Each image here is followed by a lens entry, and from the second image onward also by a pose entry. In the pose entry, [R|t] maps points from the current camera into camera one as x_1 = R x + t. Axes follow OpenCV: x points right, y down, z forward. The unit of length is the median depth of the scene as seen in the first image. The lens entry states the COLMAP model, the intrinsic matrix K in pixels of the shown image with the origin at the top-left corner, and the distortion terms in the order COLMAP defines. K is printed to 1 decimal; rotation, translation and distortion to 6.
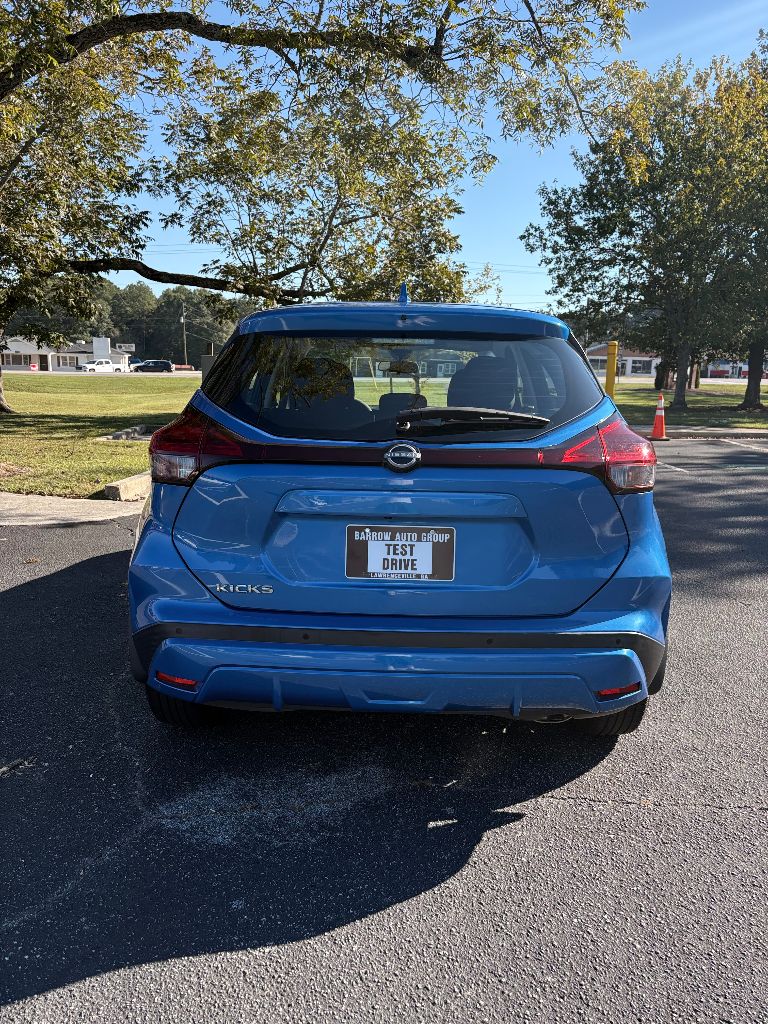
lens RADIAL K [[736.0, 0, 384.0], [0, 736.0, 512.0], [0, 0, 1]] dist [0.037709, -0.040937]
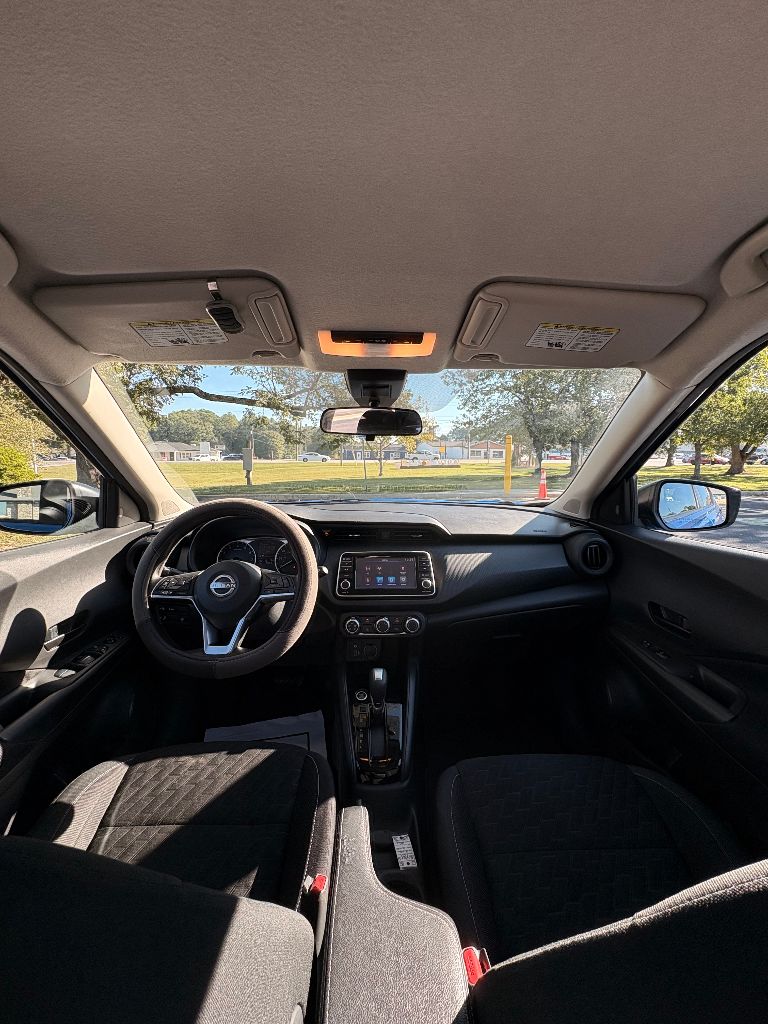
lens RADIAL K [[736.0, 0, 384.0], [0, 736.0, 512.0], [0, 0, 1]] dist [0.037709, -0.040937]
pose [[0.998338, -0.019373, 0.054282, -0.040088], [0.024724, 0.994710, -0.099707, 0.098465], [-0.052063, 0.100883, 0.993535, -0.632066]]
